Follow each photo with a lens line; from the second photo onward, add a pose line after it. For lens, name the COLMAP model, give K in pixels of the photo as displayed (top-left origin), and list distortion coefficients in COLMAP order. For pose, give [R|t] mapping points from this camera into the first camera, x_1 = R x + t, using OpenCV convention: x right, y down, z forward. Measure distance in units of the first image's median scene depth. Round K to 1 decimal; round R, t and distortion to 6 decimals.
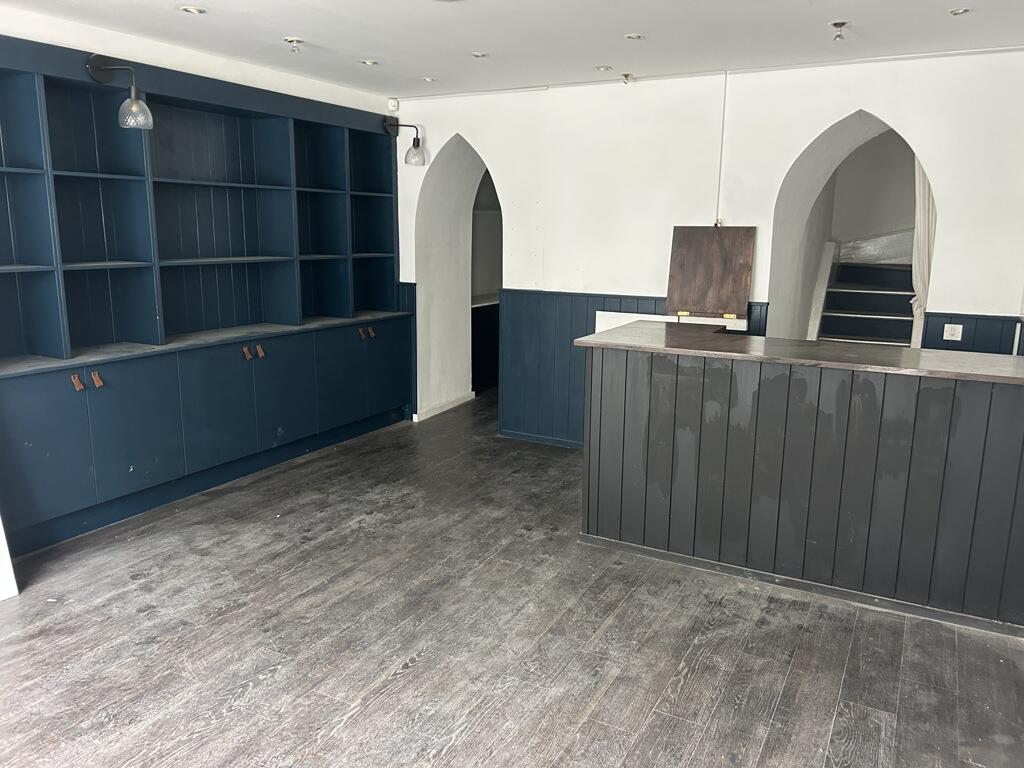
lens RADIAL K [[771.7, 0, 512.0], [0, 771.7, 384.0], [0, 0, 1]] dist [0.085212, -0.154169]
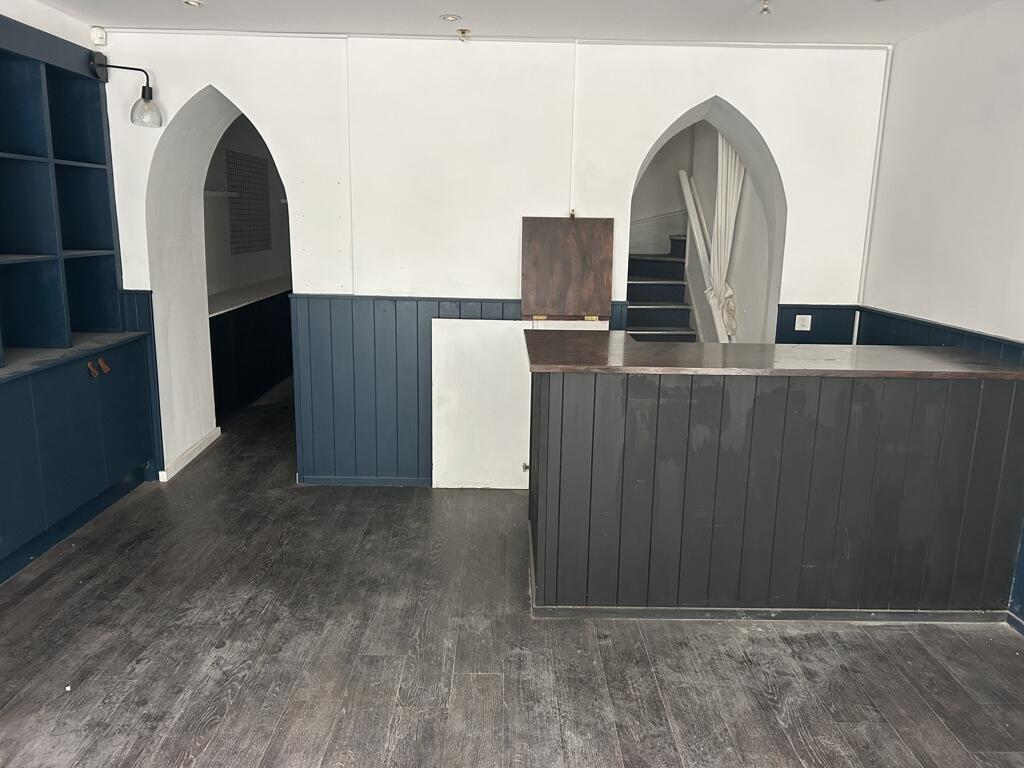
lens RADIAL K [[776.2, 0, 512.0], [0, 776.2, 384.0], [0, 0, 1]] dist [0.042228, -0.051241]
pose [[0.870762, -0.096886, 0.482065, -0.251754], [0.088728, 0.995262, 0.039759, -0.057559], [-0.483633, 0.008152, 0.875233, 0.271635]]
